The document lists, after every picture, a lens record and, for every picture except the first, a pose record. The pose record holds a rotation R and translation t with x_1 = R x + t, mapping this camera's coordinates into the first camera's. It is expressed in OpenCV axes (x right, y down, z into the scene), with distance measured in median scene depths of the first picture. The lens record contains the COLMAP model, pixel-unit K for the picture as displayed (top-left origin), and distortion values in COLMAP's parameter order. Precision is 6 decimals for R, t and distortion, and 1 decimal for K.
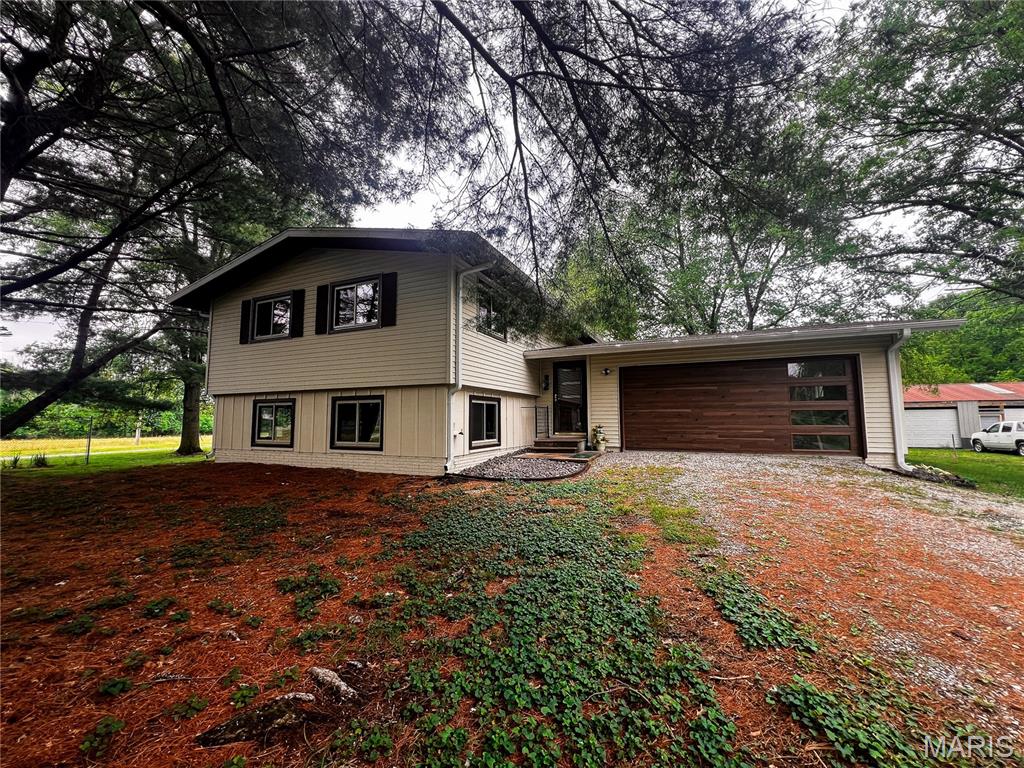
lens RADIAL K [[410.1, 0, 513.4], [0, 410.1, 384.5], [0, 0, 1]] dist [0.002175, 0.000064]
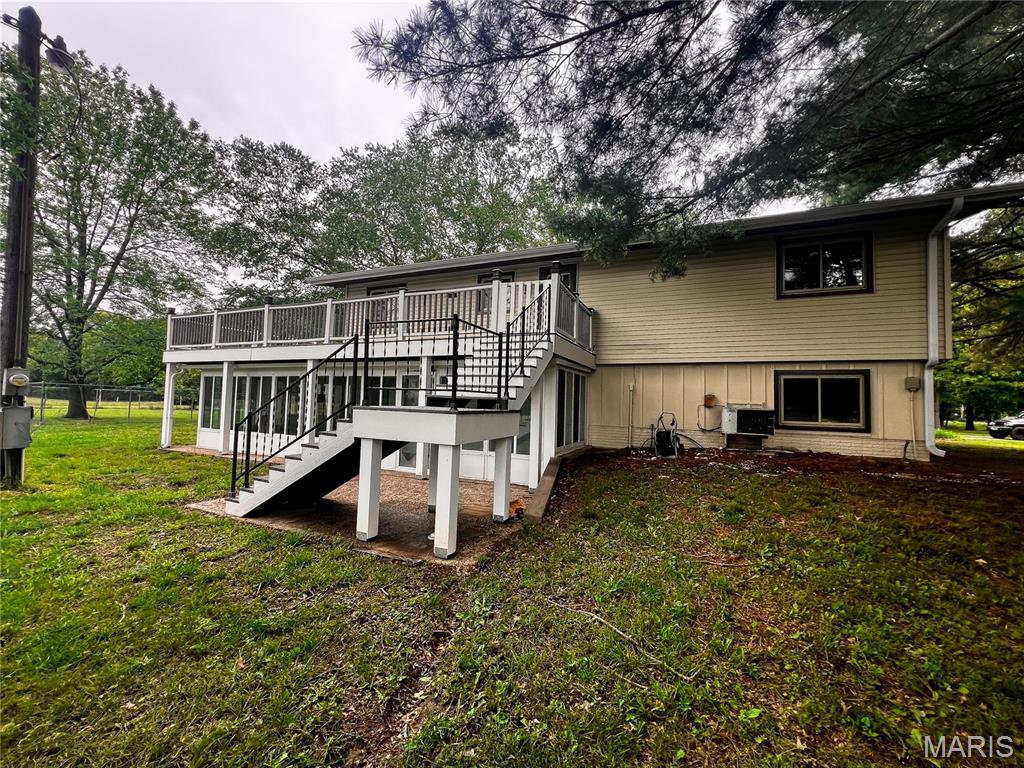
lens RADIAL K [[410.1, 0, 511.9], [0, 410.1, 385.4], [0, 0, 1]] dist [0.002175, 0.000064]
pose [[0.999039, 0.032968, -0.028892, -1.025518], [-0.031779, 0.998666, 0.040707, 0.045875], [0.030196, -0.039750, 0.998753, 0.090249]]
